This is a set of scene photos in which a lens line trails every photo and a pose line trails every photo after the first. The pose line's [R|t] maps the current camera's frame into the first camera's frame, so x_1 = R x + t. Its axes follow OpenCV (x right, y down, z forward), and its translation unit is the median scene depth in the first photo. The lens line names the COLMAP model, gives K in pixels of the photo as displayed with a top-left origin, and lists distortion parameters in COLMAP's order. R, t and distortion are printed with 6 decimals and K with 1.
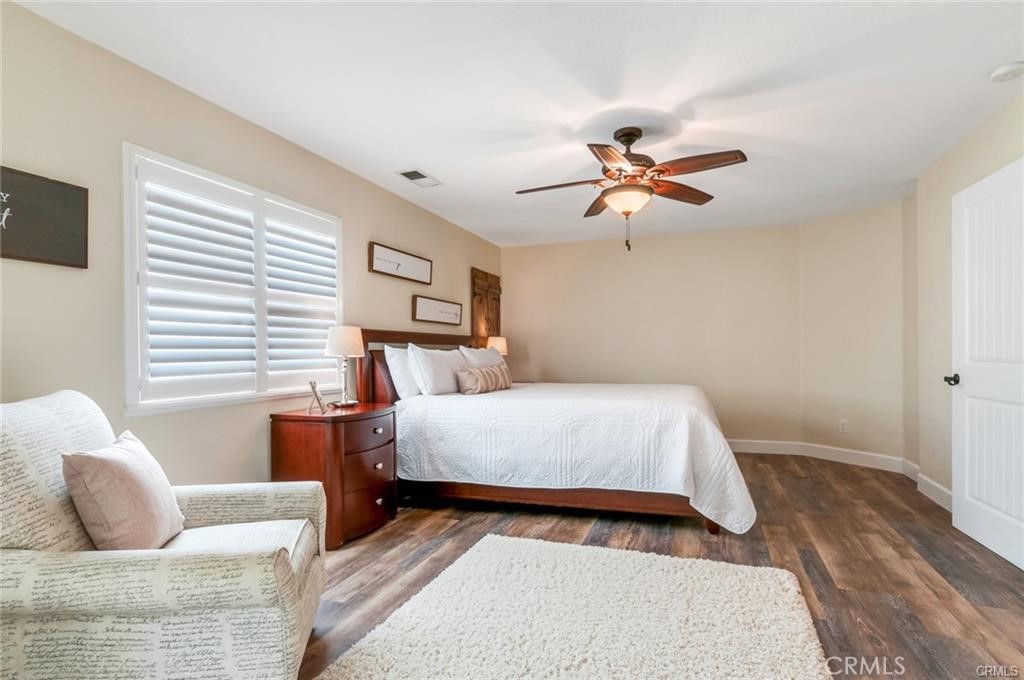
lens RADIAL K [[542.6, 0, 519.7], [0, 542.6, 349.9], [0, 0, 1]] dist [0.002380, -0.000184]
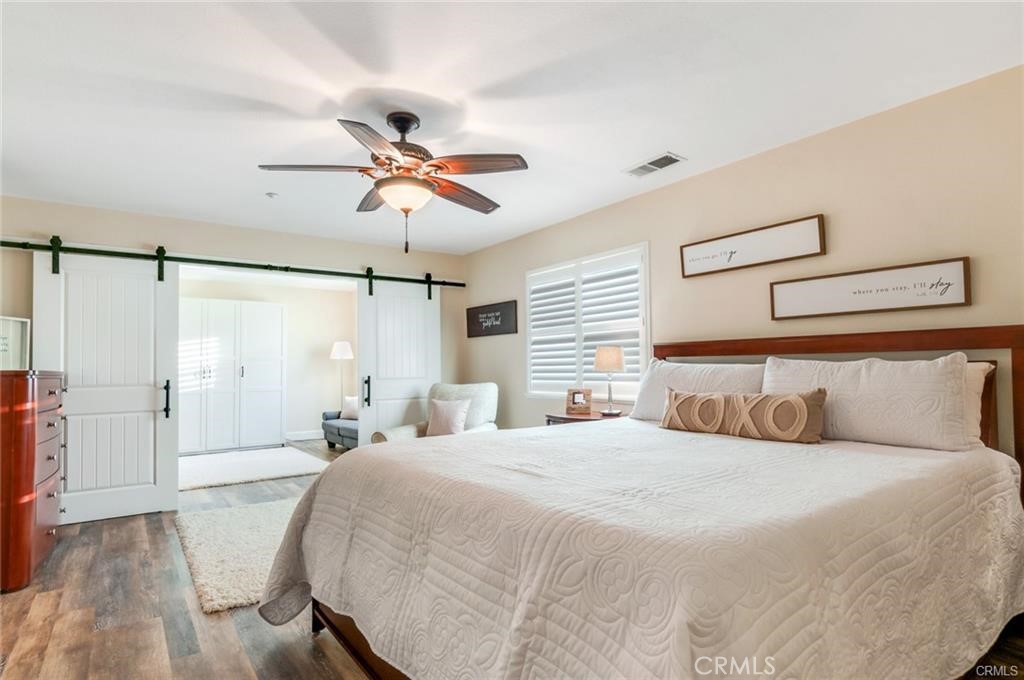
lens RADIAL K [[542.6, 0, 521.9], [0, 542.6, 347.2], [0, 0, 1]] dist [0.002380, -0.000184]
pose [[-0.566060, -0.016216, -0.824205, 0.866524], [0.020895, 0.999203, -0.034010, -0.005027], [0.824099, -0.036473, -0.565270, 1.769761]]
